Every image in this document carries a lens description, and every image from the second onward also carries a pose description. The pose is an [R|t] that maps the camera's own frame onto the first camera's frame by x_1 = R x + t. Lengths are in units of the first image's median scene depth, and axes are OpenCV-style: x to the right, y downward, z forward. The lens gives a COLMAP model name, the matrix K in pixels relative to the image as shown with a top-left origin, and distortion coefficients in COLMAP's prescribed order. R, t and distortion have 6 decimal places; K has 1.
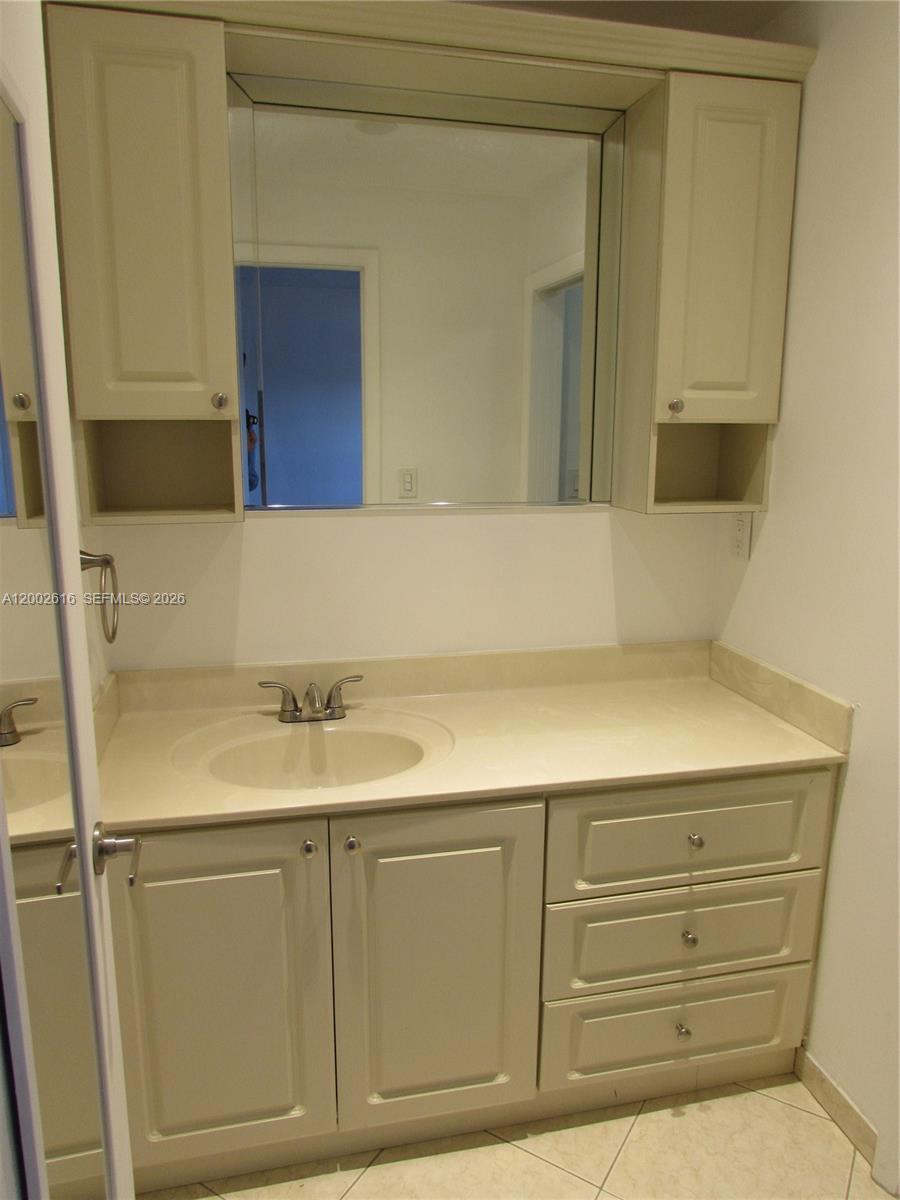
lens RADIAL K [[848.3, 0, 449.6], [0, 848.3, 600.3], [0, 0, 1]] dist [-0.028551, 0.011653]
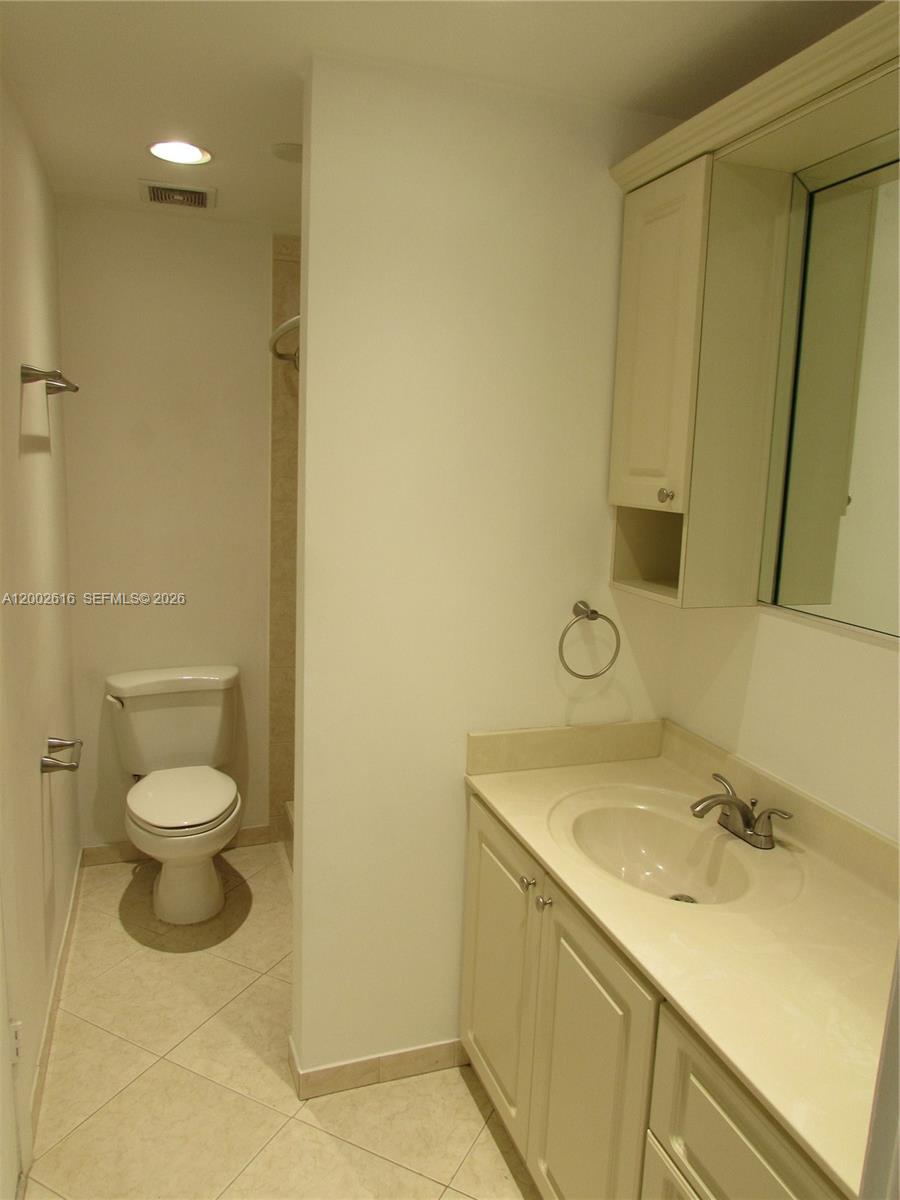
lens RADIAL K [[848.3, 0, 448.3], [0, 848.3, 596.3], [0, 0, 1]] dist [-0.028551, 0.011653]
pose [[0.085227, 0.156069, -0.984062, 0.787190], [-0.231836, 0.963654, 0.132753, -0.183896], [0.969014, 0.216827, 0.118312, 0.605402]]
